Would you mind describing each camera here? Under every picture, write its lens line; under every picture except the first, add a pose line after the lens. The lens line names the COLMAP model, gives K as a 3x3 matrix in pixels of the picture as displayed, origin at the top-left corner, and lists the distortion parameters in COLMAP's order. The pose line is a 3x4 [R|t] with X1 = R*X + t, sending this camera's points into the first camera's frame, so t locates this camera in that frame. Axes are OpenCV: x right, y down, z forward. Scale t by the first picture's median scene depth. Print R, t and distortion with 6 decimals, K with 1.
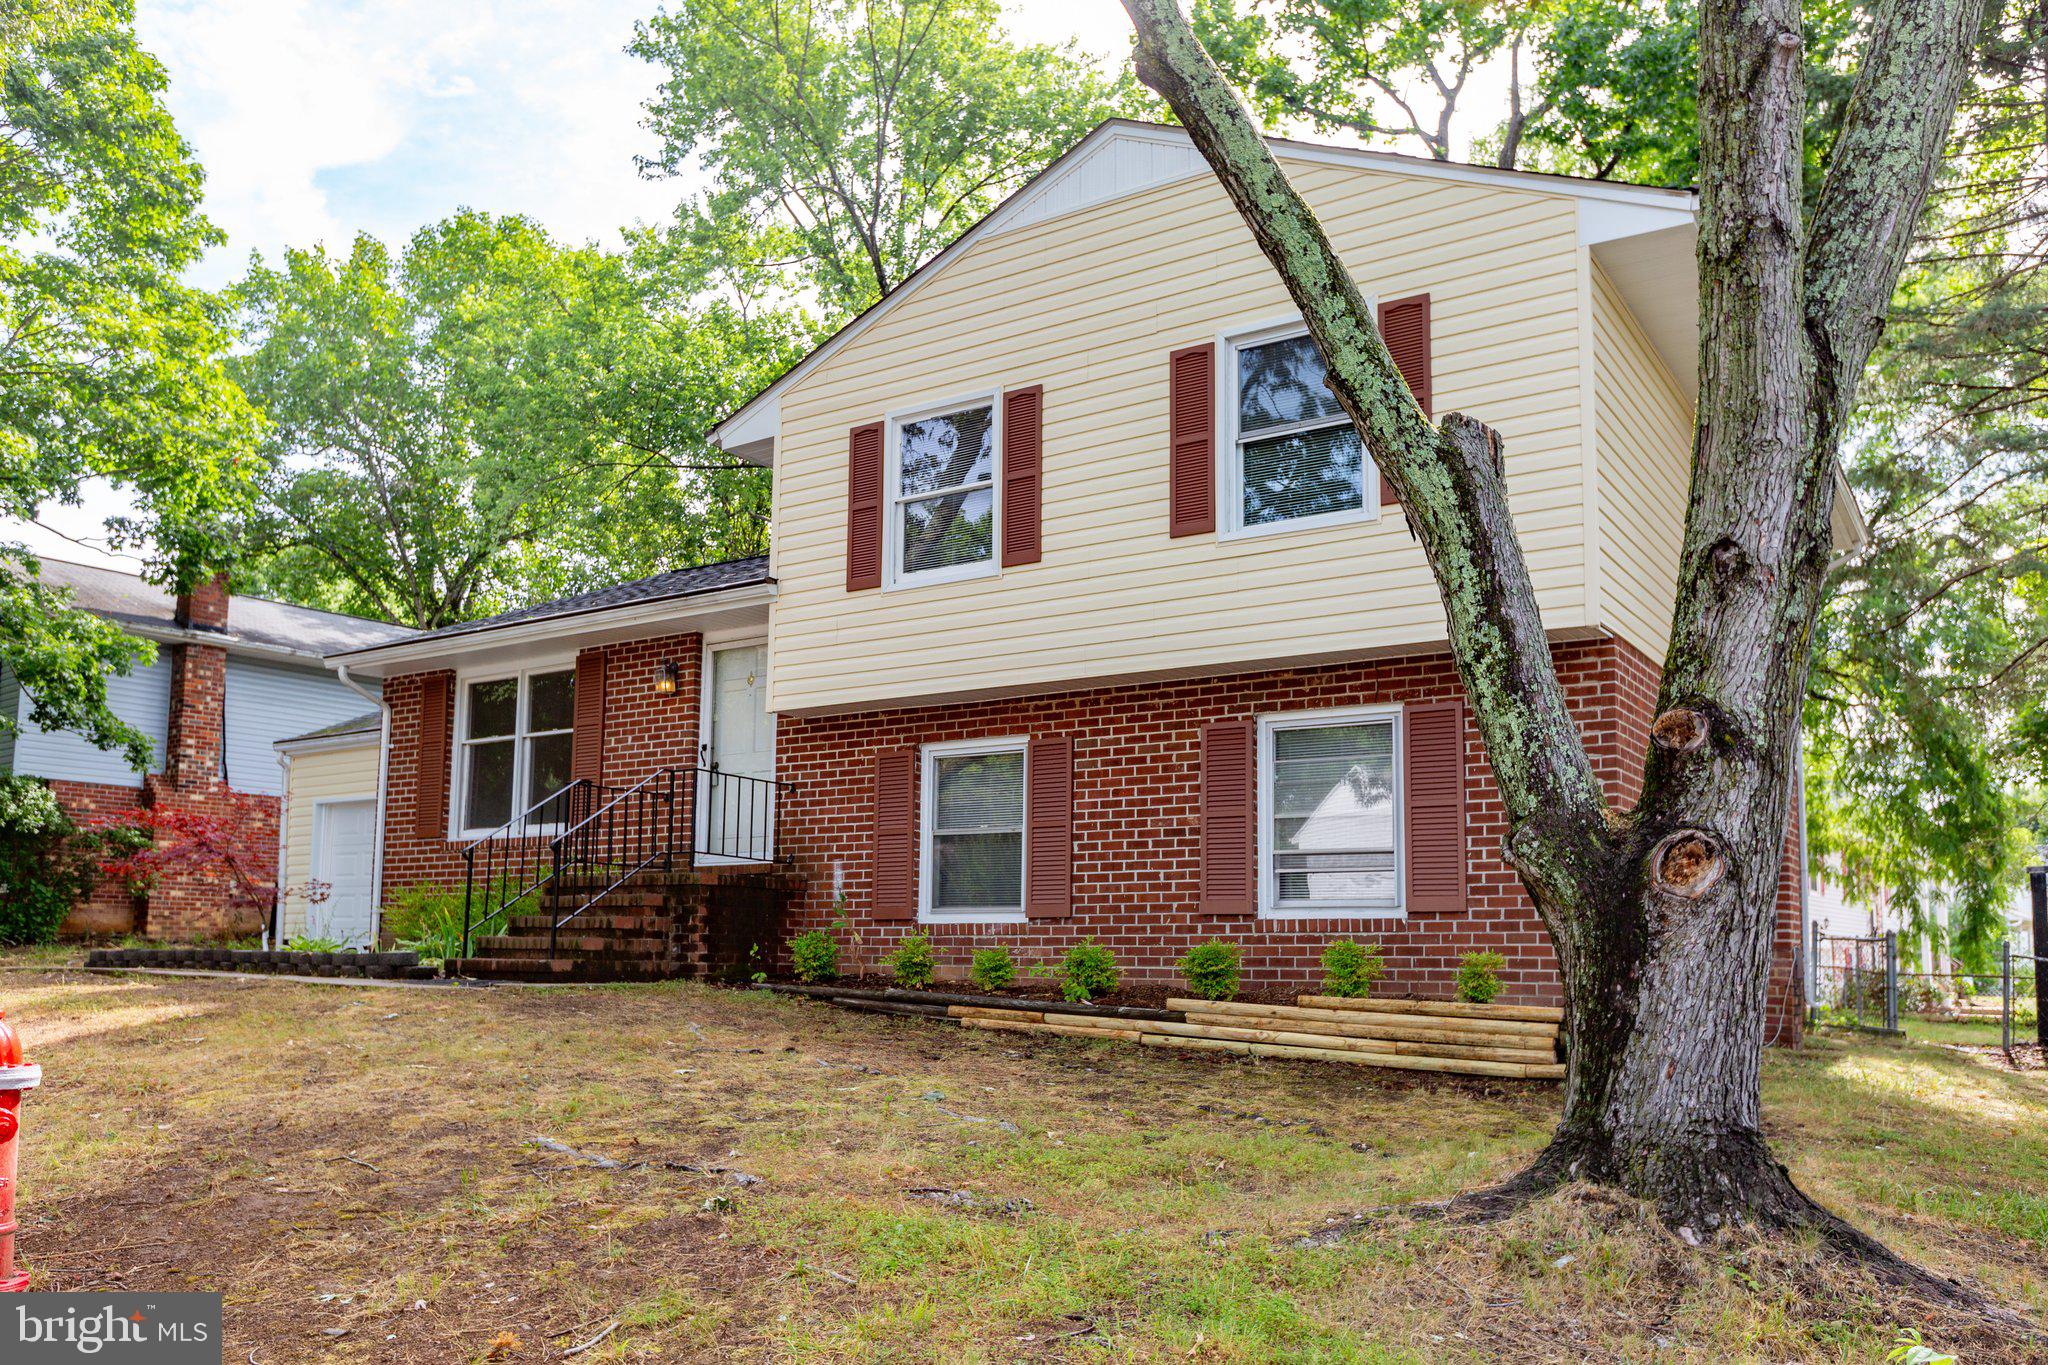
lens RADIAL K [[1526.5, 0, 1032.1], [0, 1526.5, 800.3], [0, 0, 1]] dist [0.016346, 0.003605]
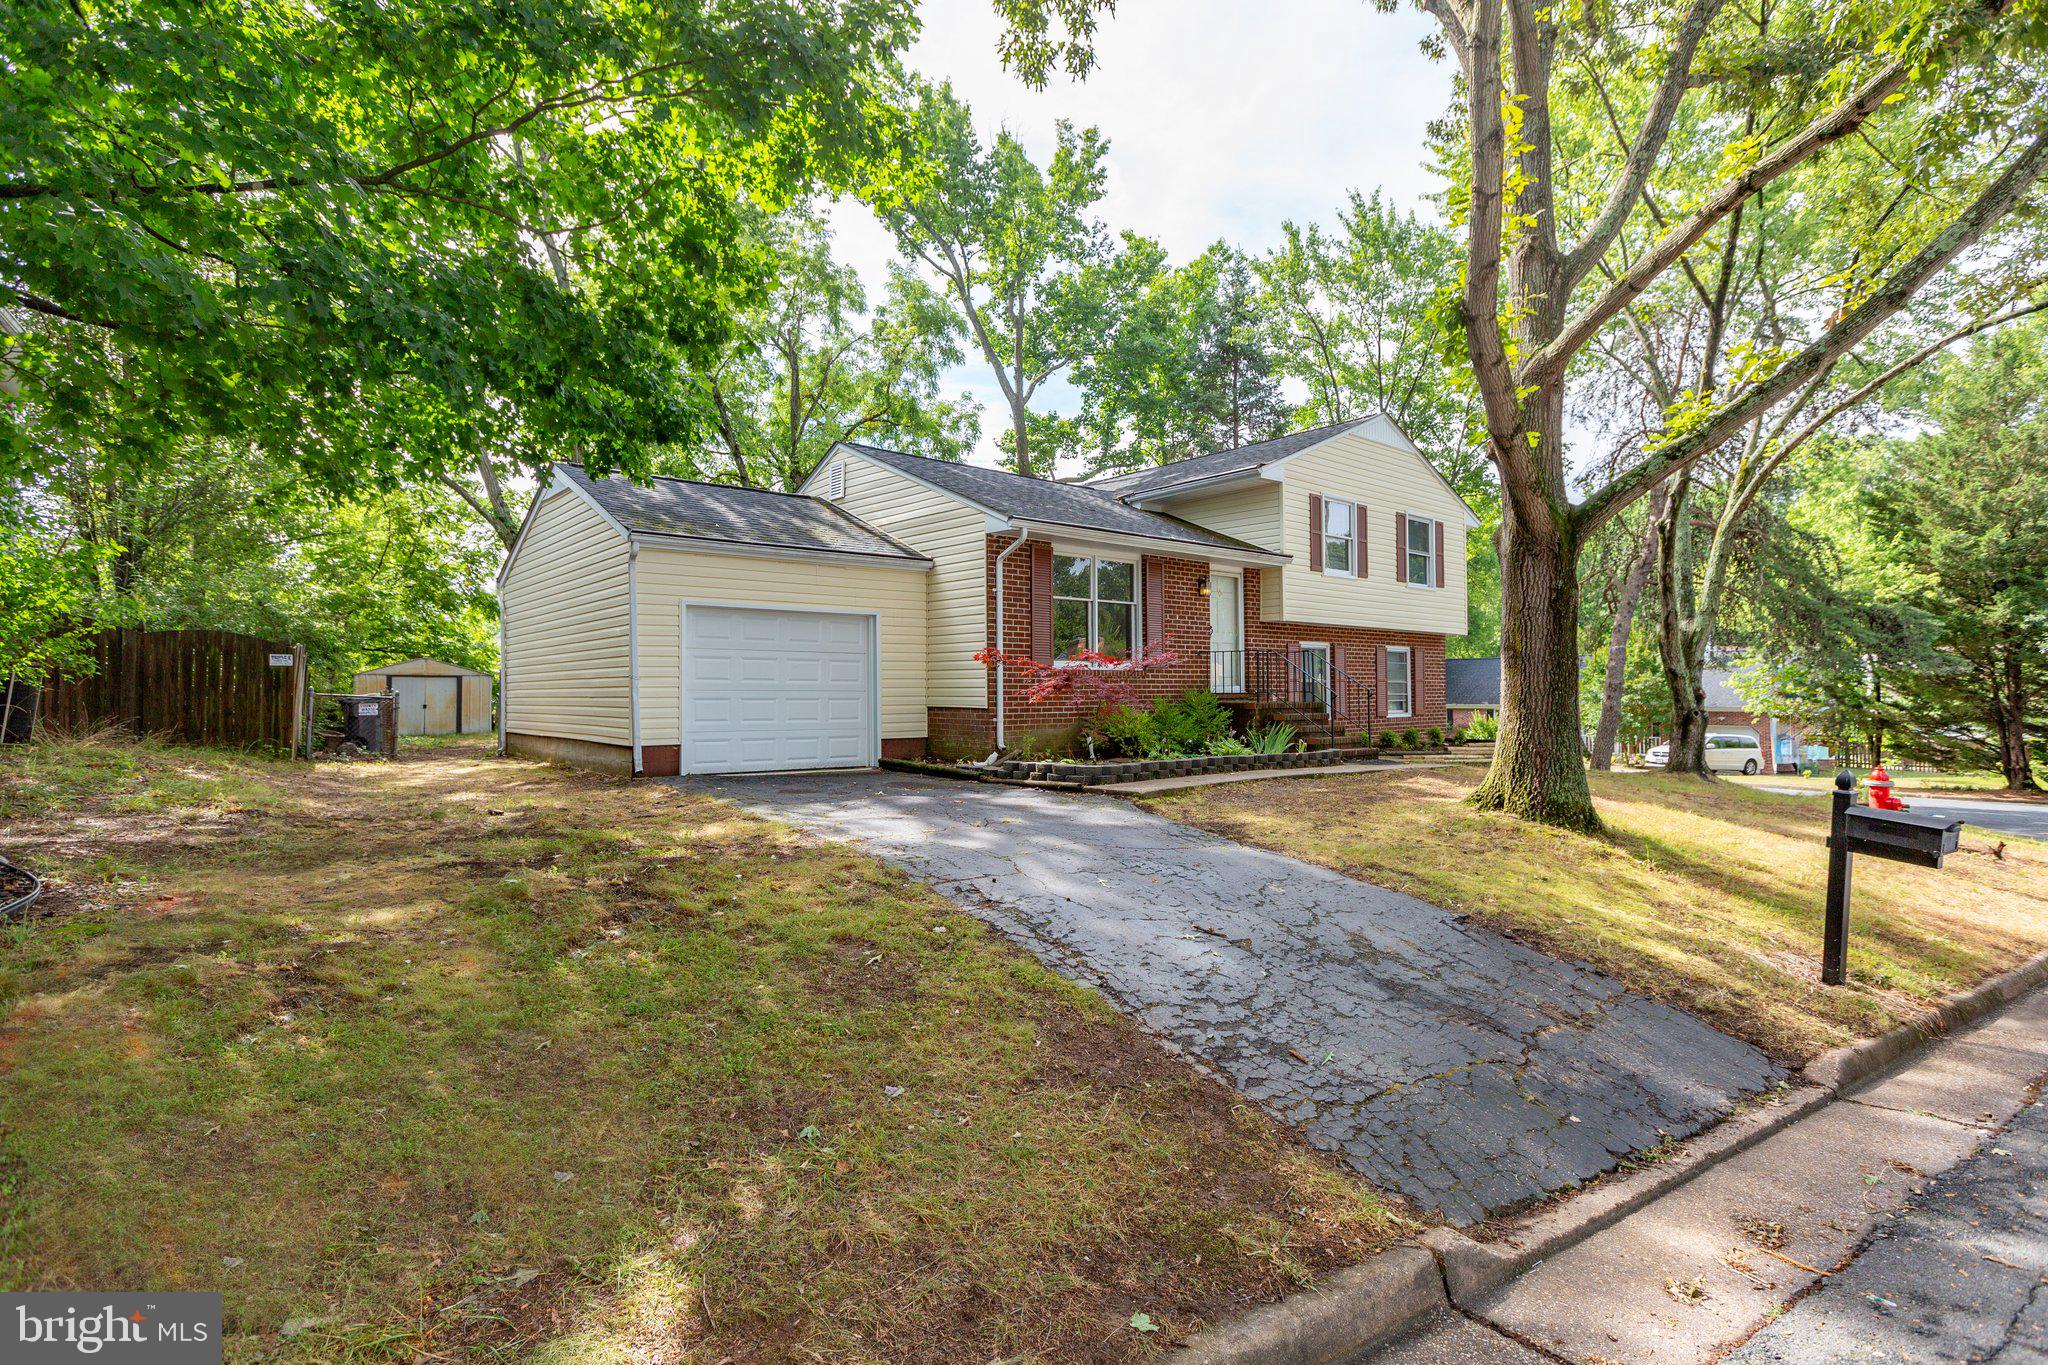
lens RADIAL K [[976.7, 0, 1016.7], [0, 976.7, 665.6], [0, 0, 1]] dist [-0.000614, 0.000019]
pose [[0.288560, 0.011774, 0.957389, -1.592605], [-0.098774, 0.994955, 0.017535, 0.015310], [-0.952353, -0.099625, 0.288267, 0.999971]]
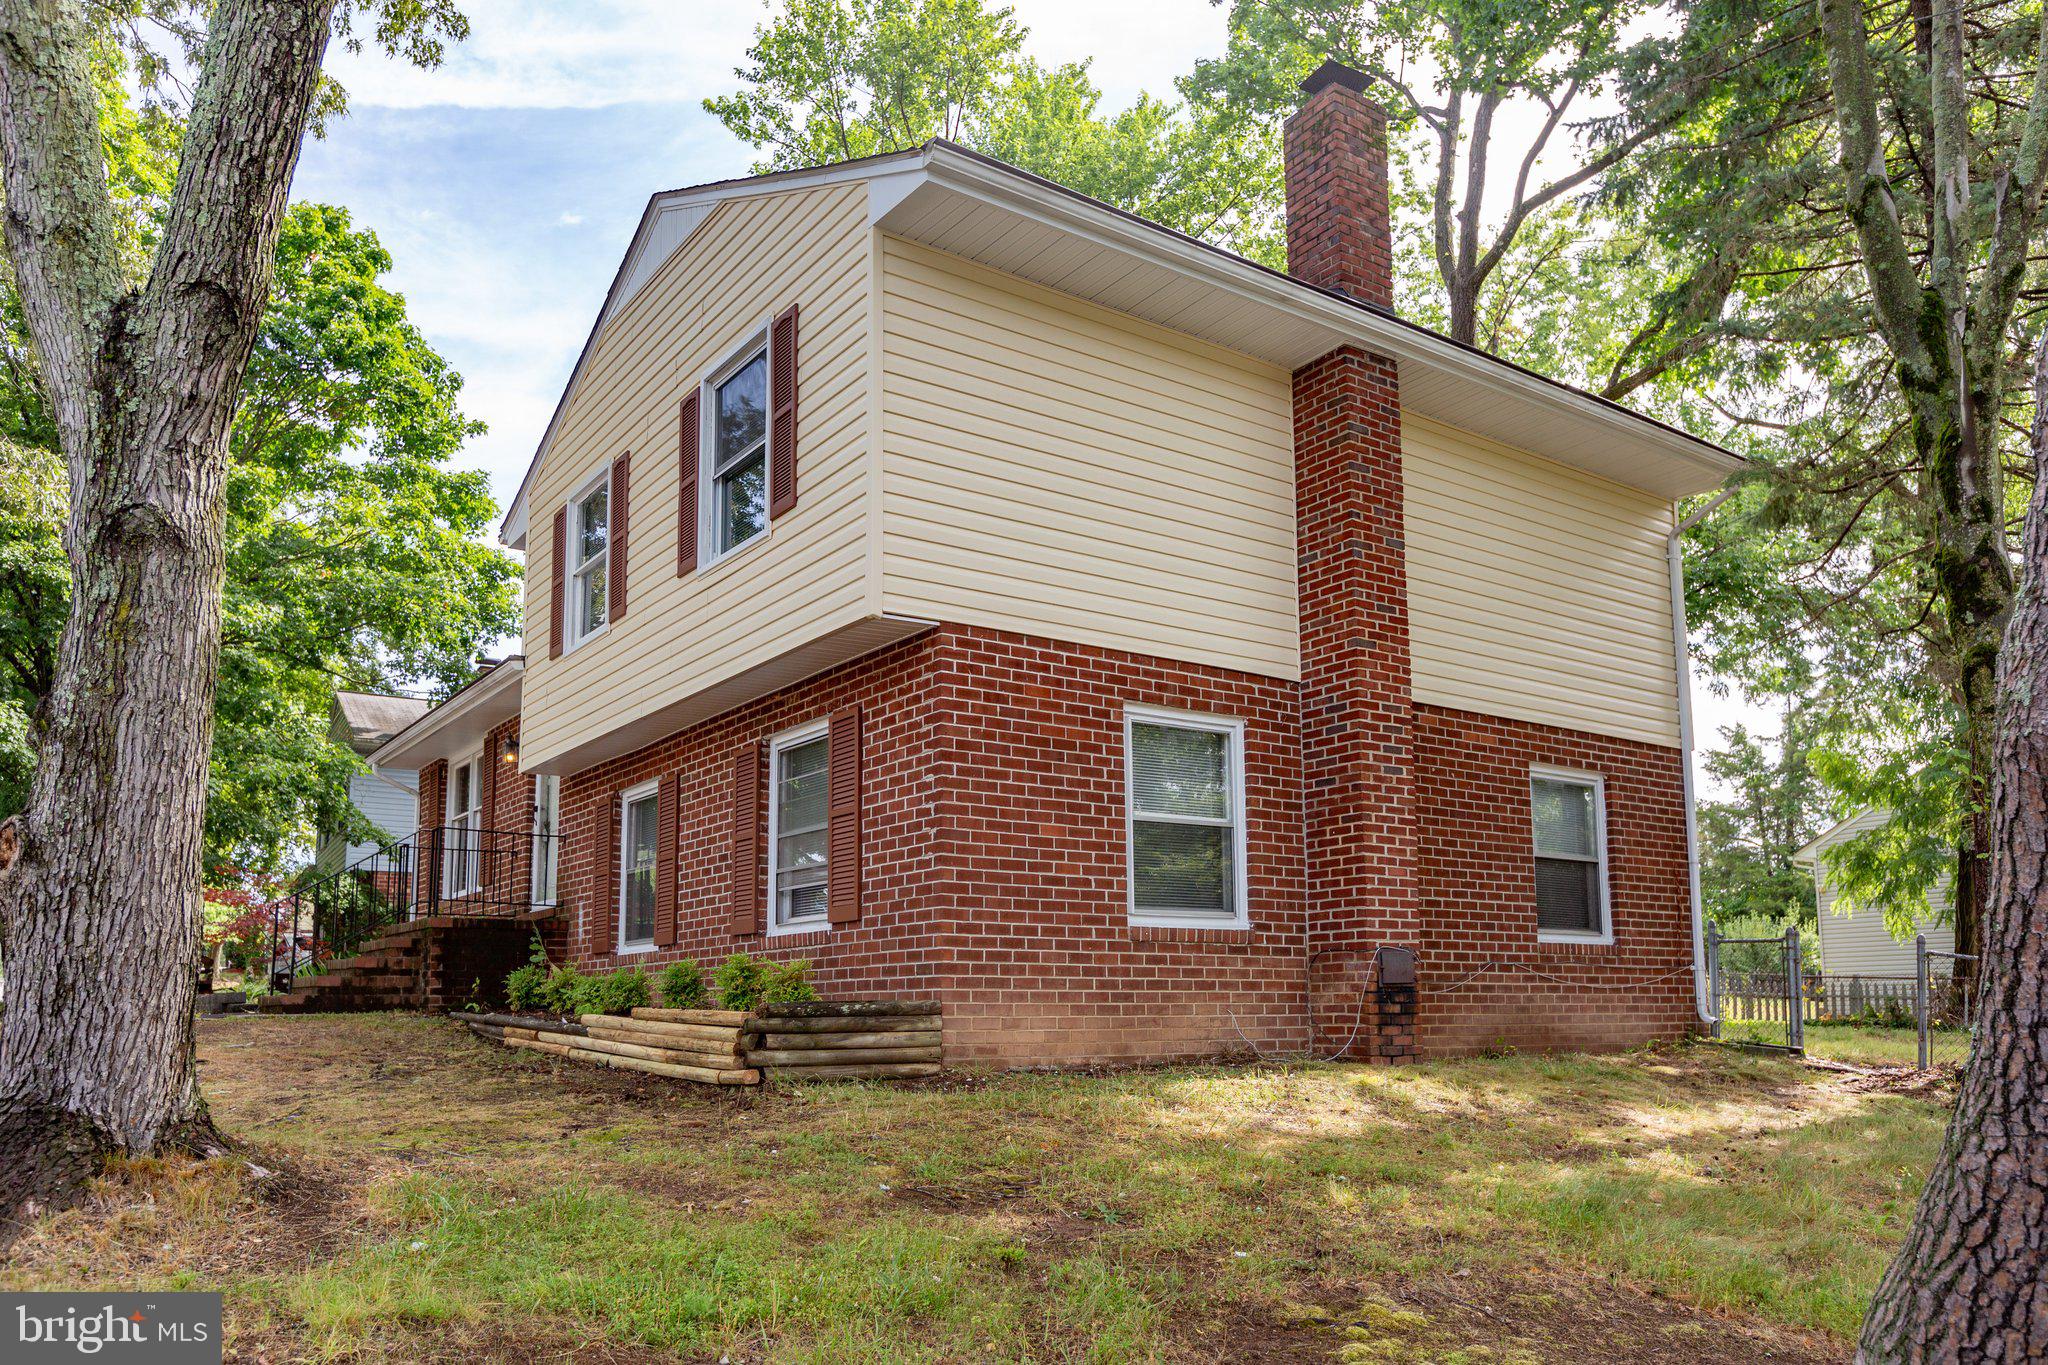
lens RADIAL K [[1447.4, 0, 1018.5], [0, 1447.4, 826.0], [0, 0, 1]] dist [0.014080, 0.002413]
pose [[0.931057, -0.065726, -0.358906, 0.578644], [0.057437, 0.997779, -0.033723, 0.040300], [0.360326, 0.010783, 0.932764, 0.138177]]
